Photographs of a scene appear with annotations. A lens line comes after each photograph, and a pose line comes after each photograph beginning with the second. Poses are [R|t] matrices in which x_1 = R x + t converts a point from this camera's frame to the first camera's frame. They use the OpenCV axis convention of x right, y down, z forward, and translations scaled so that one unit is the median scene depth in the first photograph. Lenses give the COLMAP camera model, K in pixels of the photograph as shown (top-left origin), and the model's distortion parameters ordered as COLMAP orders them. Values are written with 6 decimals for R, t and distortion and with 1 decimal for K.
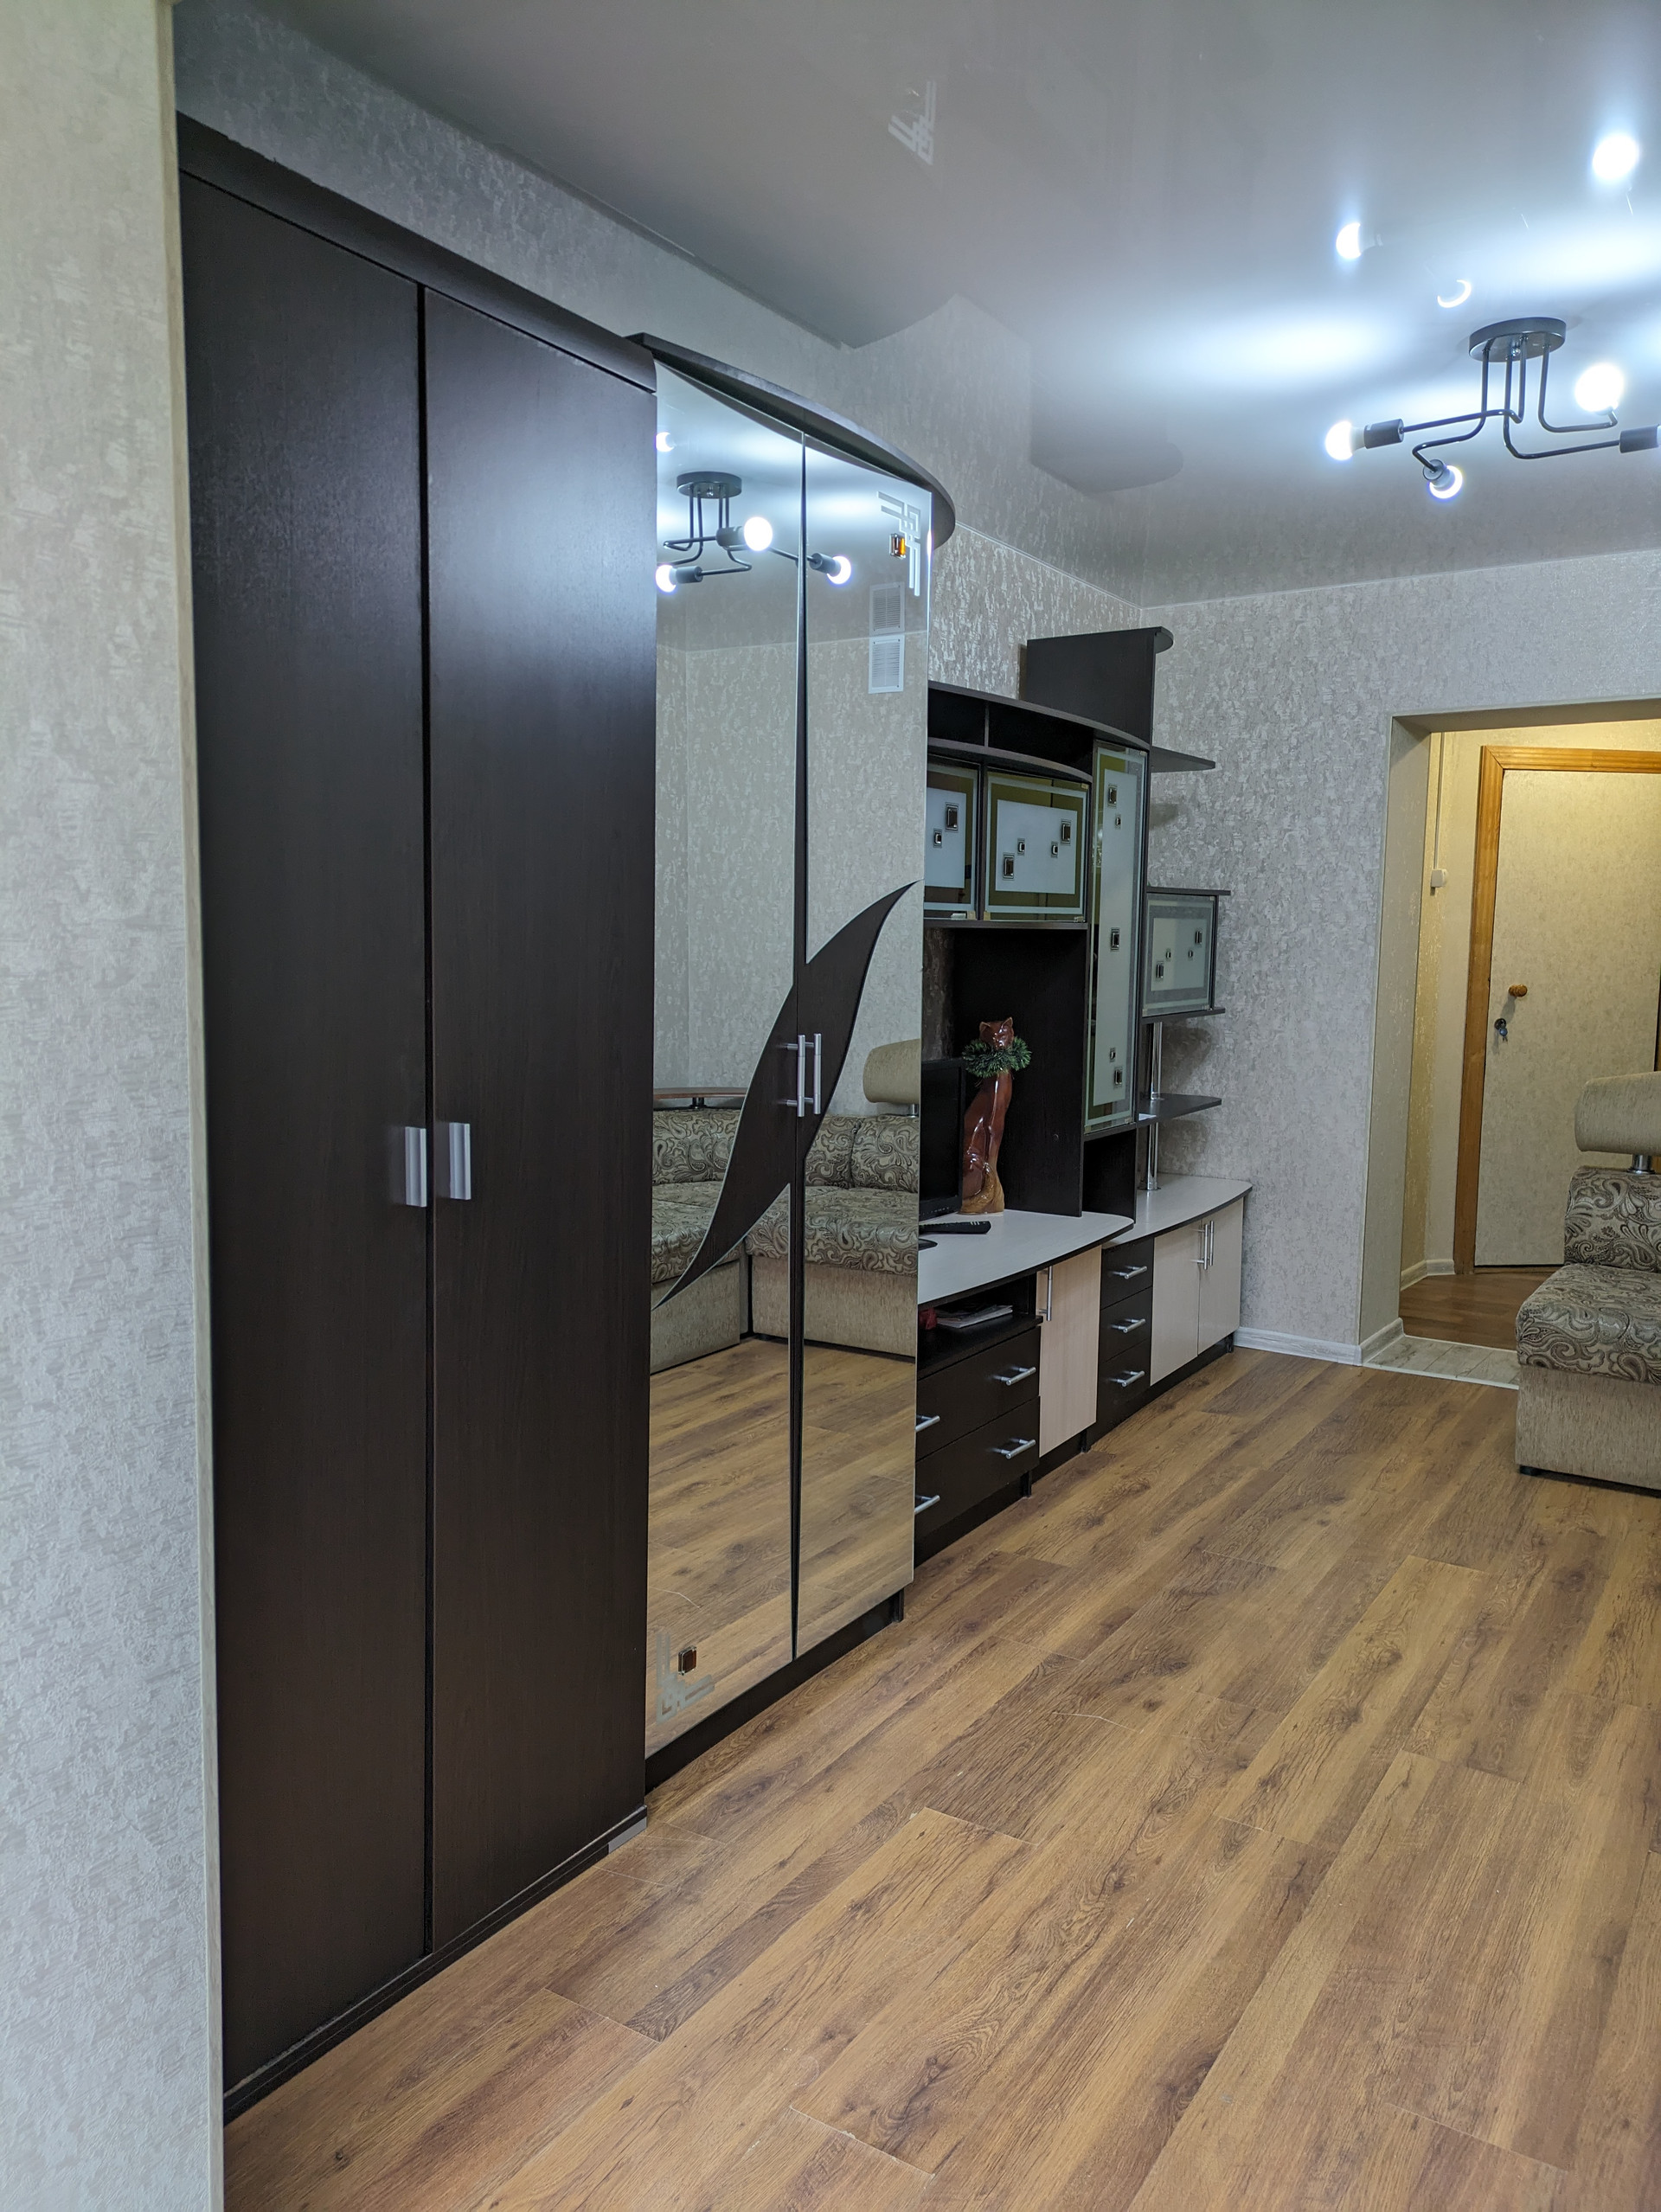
lens RADIAL K [[1646.4, 0, 783.1], [0, 1646.4, 1081.9], [0, 0, 1]] dist [0.028861, -0.002041]
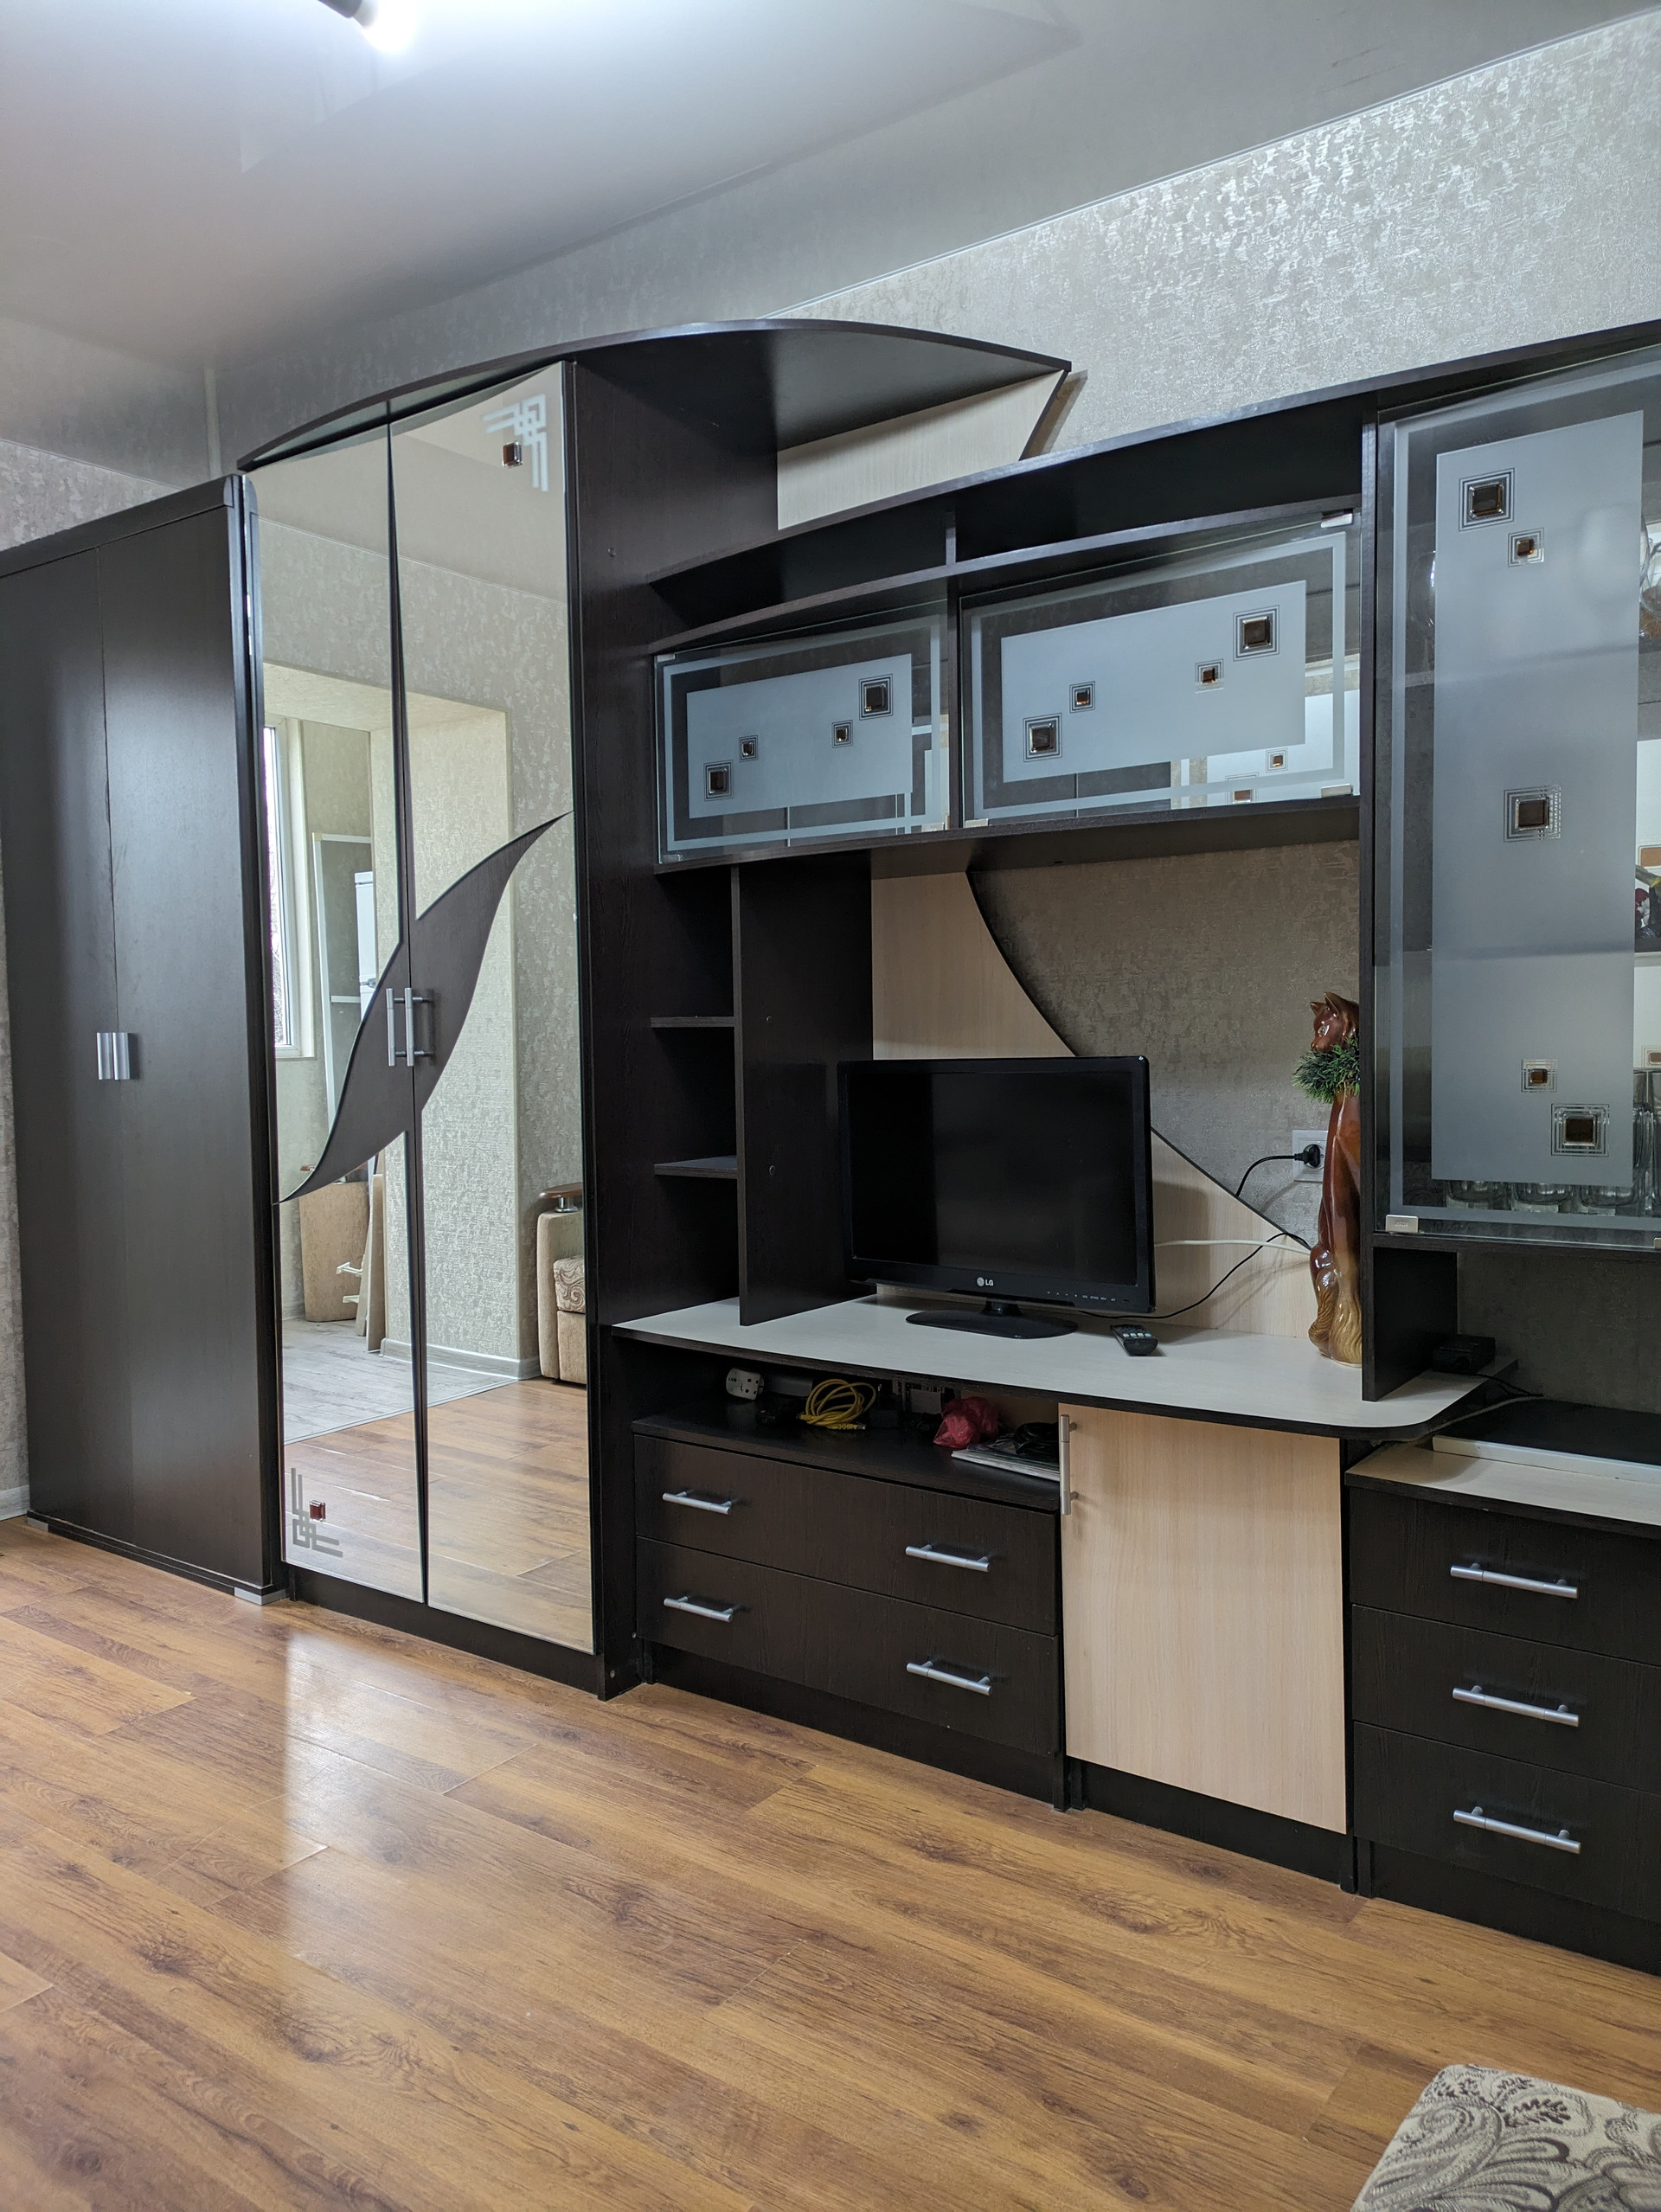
lens RADIAL K [[1646.4, 0, 835.3], [0, 1646.4, 1109.8], [0, 0, 1]] dist [0.028861, -0.002041]
pose [[-0.054677, 0.045537, -0.997465, 0.832528], [-0.079130, 0.995620, 0.049791, -0.020125], [0.995364, 0.081652, -0.050834, 1.069832]]
